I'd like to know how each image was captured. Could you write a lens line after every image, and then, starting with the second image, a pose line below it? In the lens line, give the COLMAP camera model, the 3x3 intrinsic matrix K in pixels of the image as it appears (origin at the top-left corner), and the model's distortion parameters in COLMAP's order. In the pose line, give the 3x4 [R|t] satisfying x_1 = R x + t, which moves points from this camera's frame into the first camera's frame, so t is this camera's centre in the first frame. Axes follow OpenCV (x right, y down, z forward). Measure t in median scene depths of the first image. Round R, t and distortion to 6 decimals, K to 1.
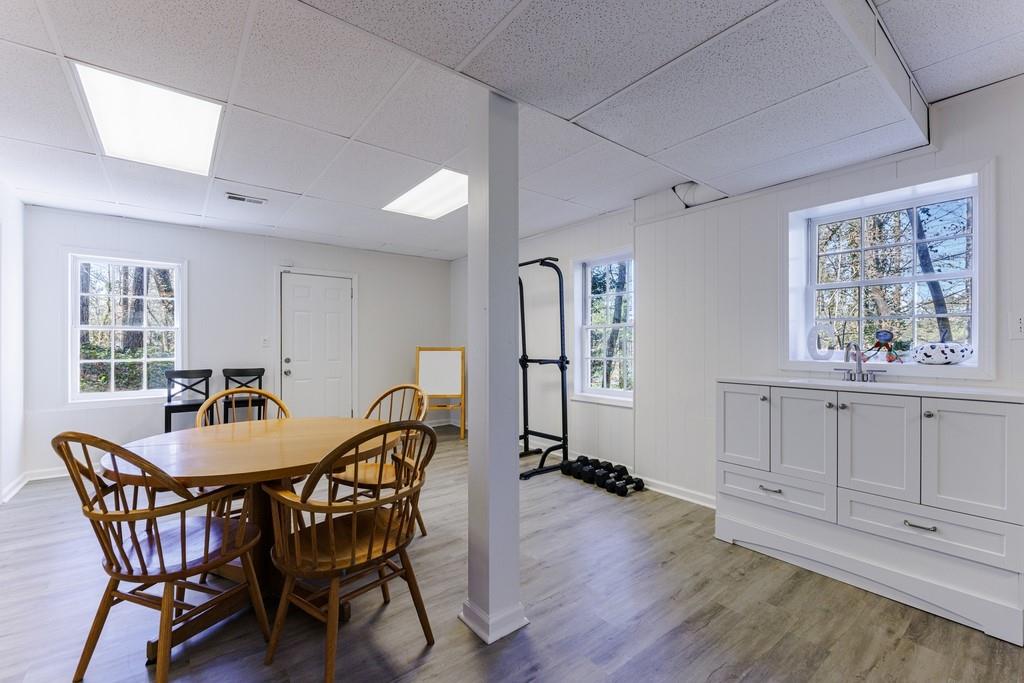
lens RADIAL K [[430.9, 0, 512.0], [0, 430.9, 341.5], [0, 0, 1]] dist [0.000407, -0.000080]
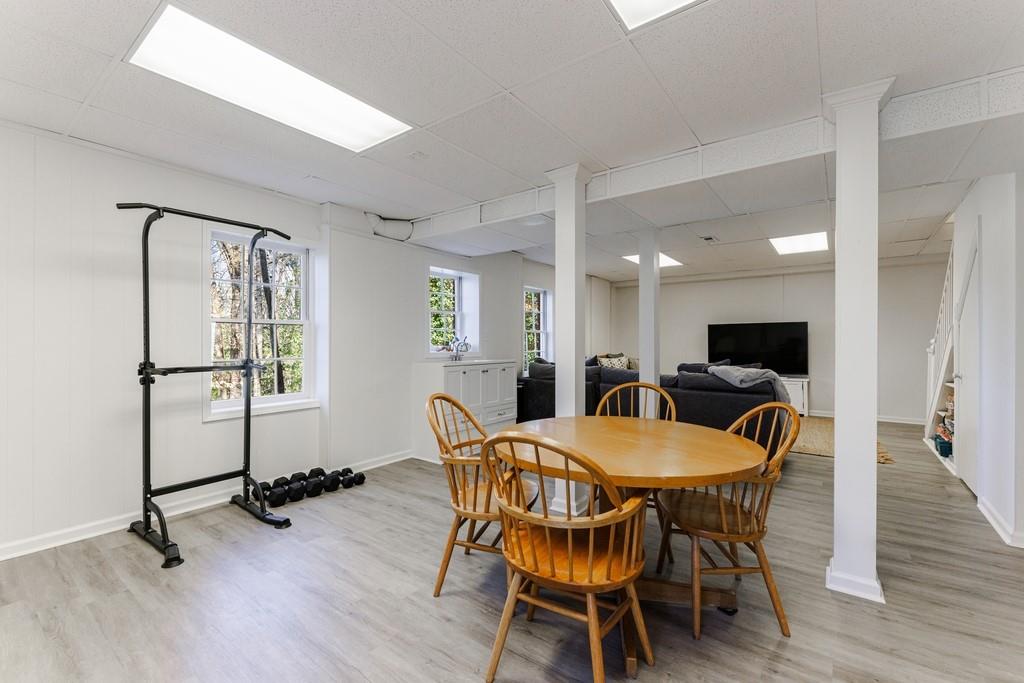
lens RADIAL K [[430.9, 0, 512.0], [0, 430.9, 341.5], [0, 0, 1]] dist [0.000407, -0.000080]
pose [[-0.260204, 0.003438, 0.965548, -0.719639], [-0.002613, 0.999987, -0.004265, 0.005645], [-0.965550, -0.003632, -0.260191, 0.750208]]
